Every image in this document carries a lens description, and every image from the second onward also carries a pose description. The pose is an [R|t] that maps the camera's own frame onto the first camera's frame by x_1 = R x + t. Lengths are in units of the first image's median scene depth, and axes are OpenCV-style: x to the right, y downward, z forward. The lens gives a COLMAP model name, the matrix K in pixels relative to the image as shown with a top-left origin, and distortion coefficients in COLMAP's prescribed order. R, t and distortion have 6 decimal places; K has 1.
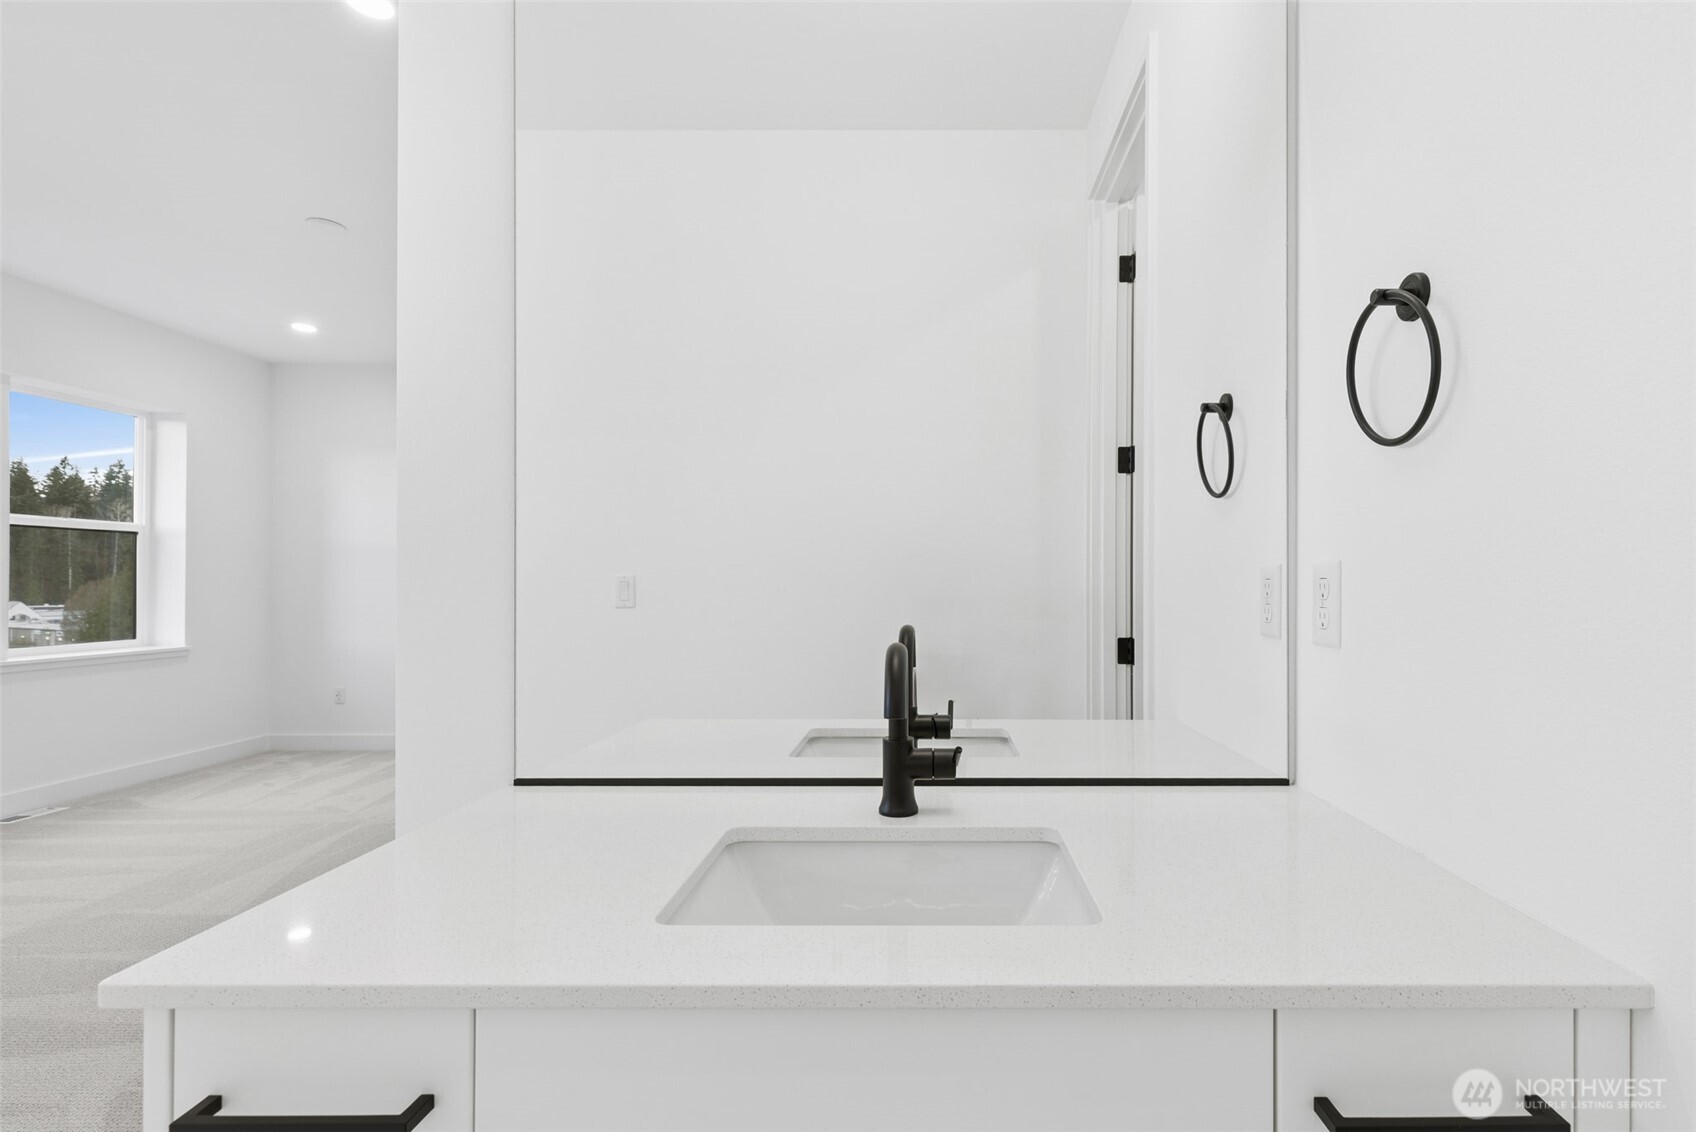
lens RADIAL K [[801.4, 0, 871.7], [0, 801.4, 571.7], [0, 0, 1]] dist [0.007505, -0.003292]
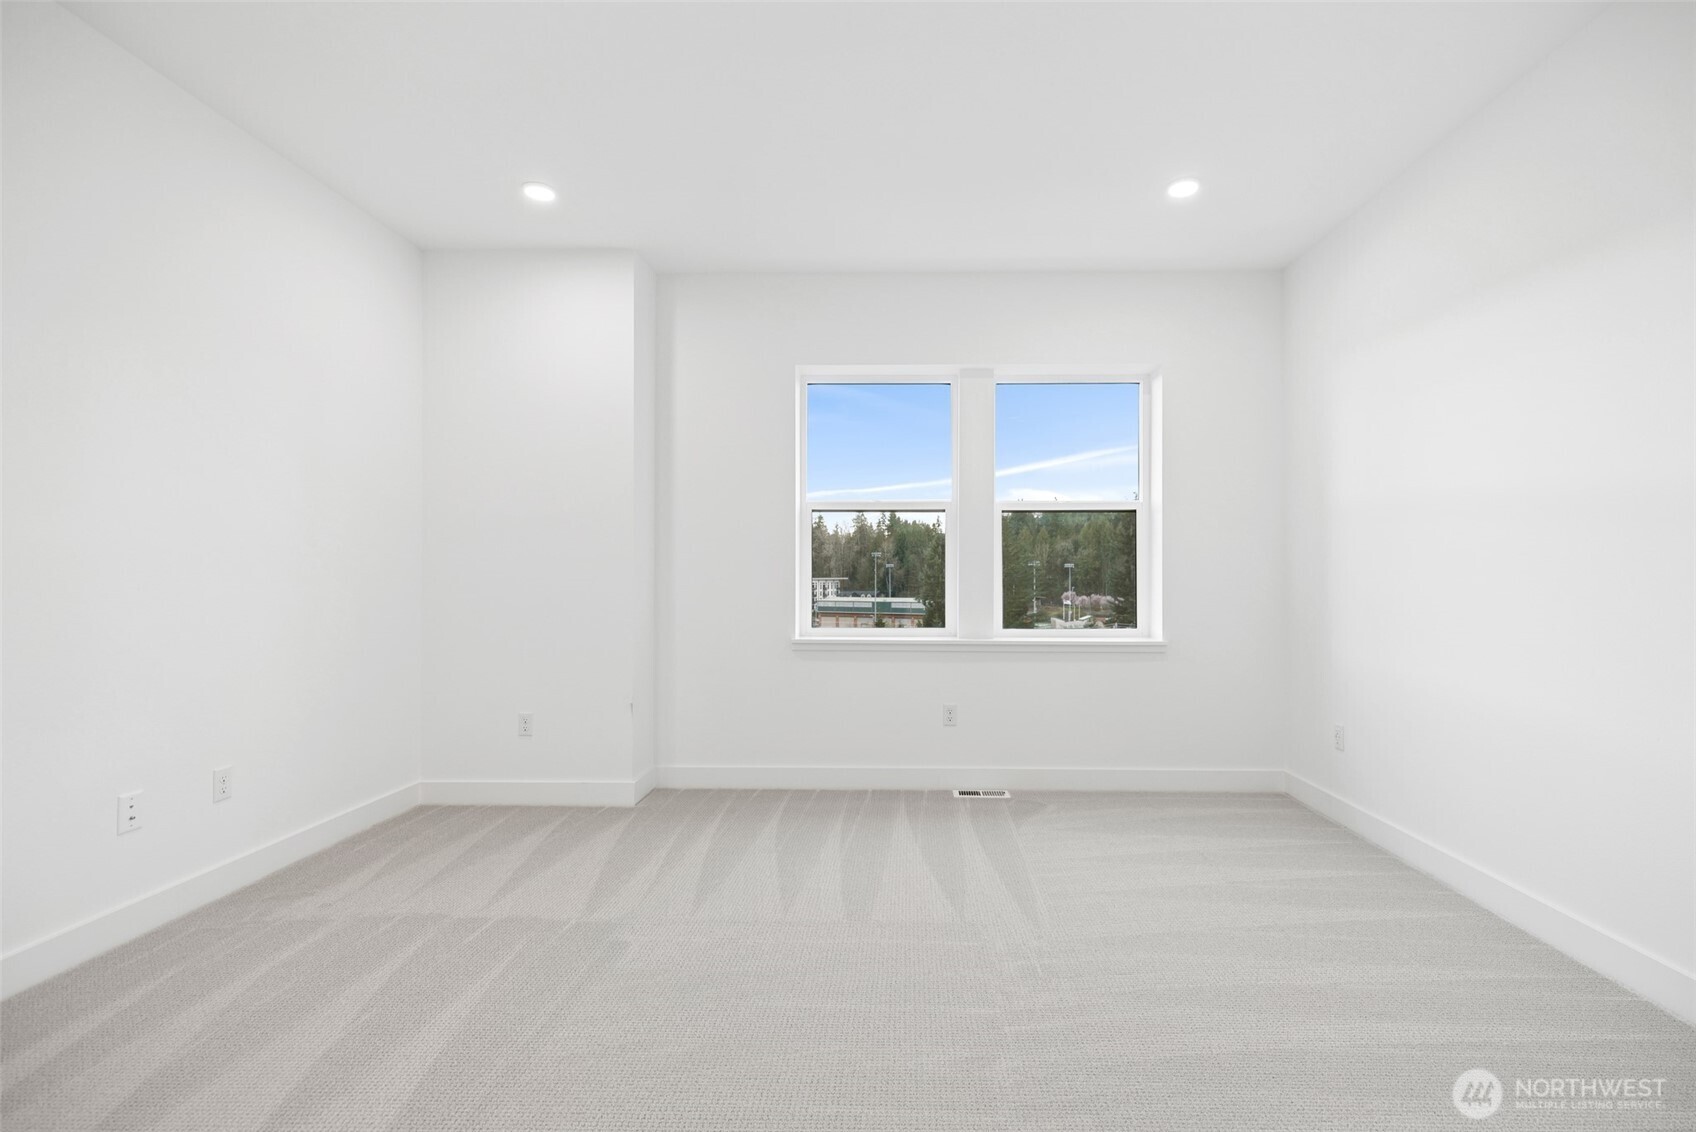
lens RADIAL K [[801.4, 0, 815.3], [0, 801.4, 560.6], [0, 0, 1]] dist [0.007505, -0.003292]
pose [[0.055173, -0.016582, -0.998339, -0.036745], [0.014167, 0.999774, -0.015823, 0.017359], [0.998376, -0.013271, 0.055395, 0.602256]]
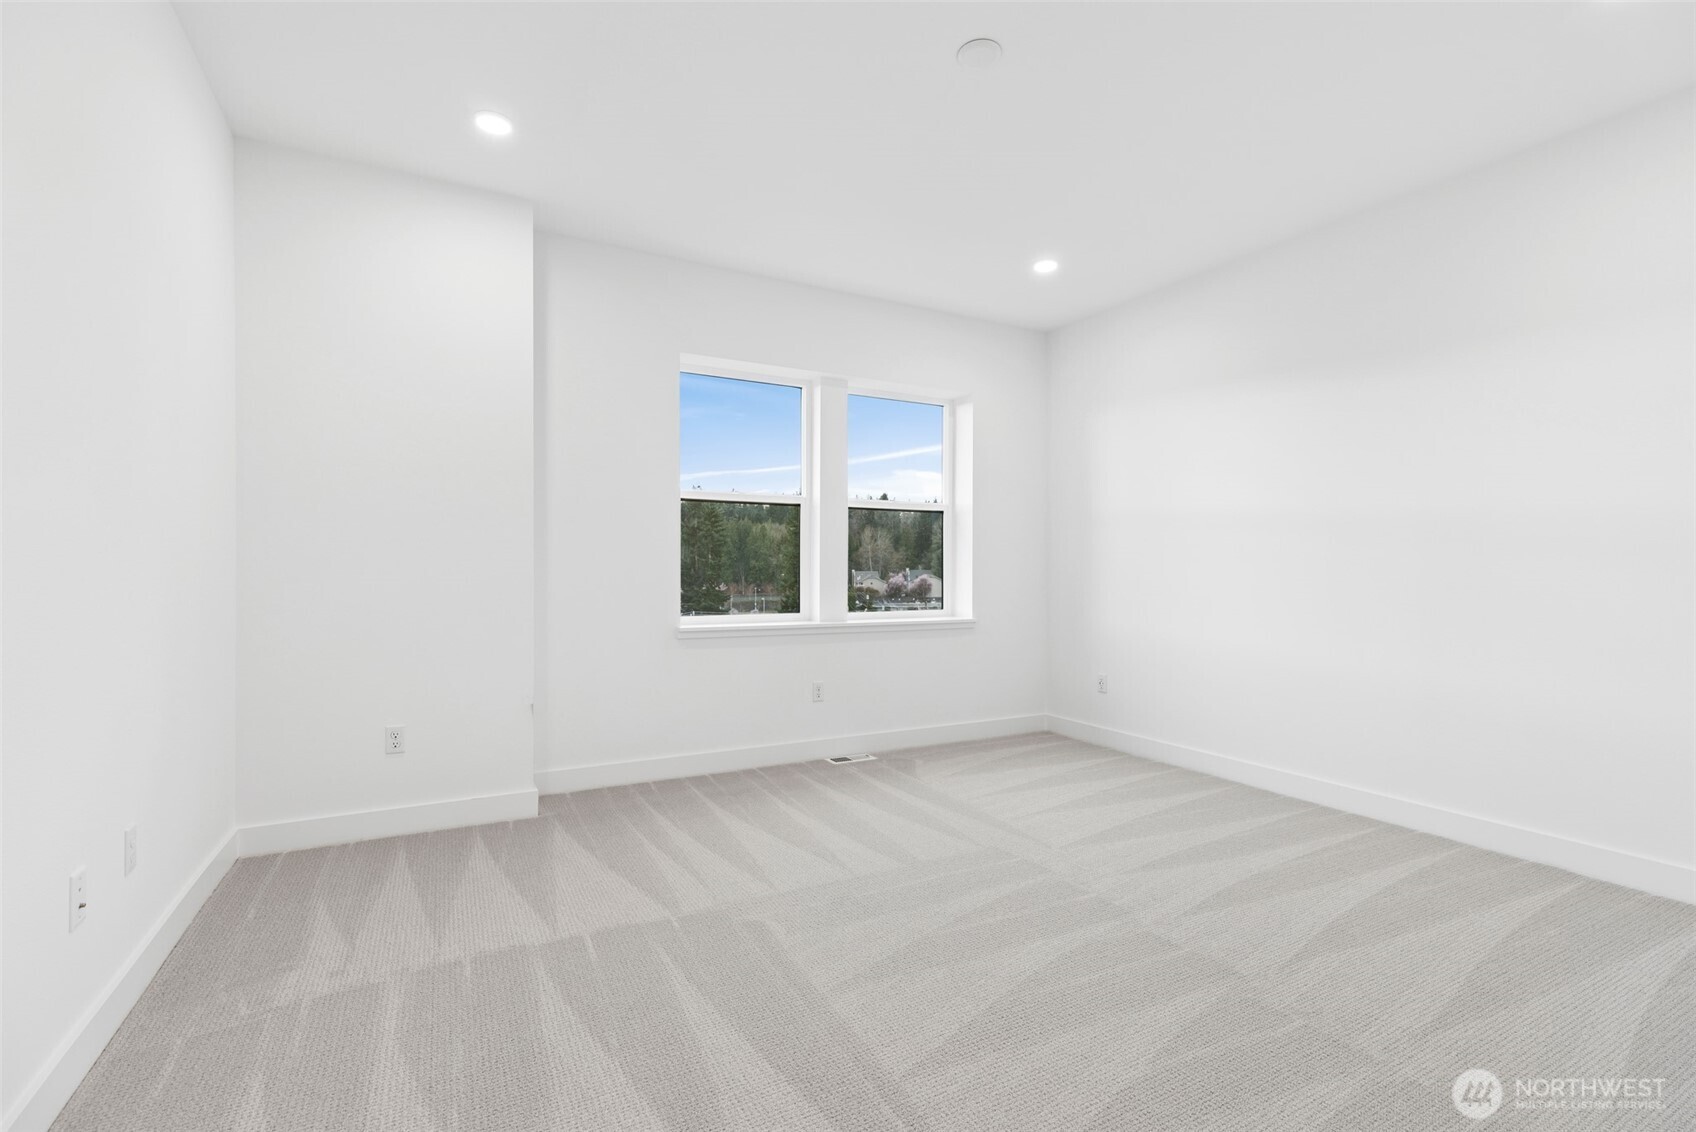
lens RADIAL K [[801.4, 0, 855.5], [0, 801.4, 558.6], [0, 0, 1]] dist [0.007505, -0.003292]
pose [[0.558685, -0.003050, -0.829374, -0.081550], [0.005662, 0.999984, 0.000137, 0.014611], [0.829360, -0.004772, 0.558694, 0.302707]]
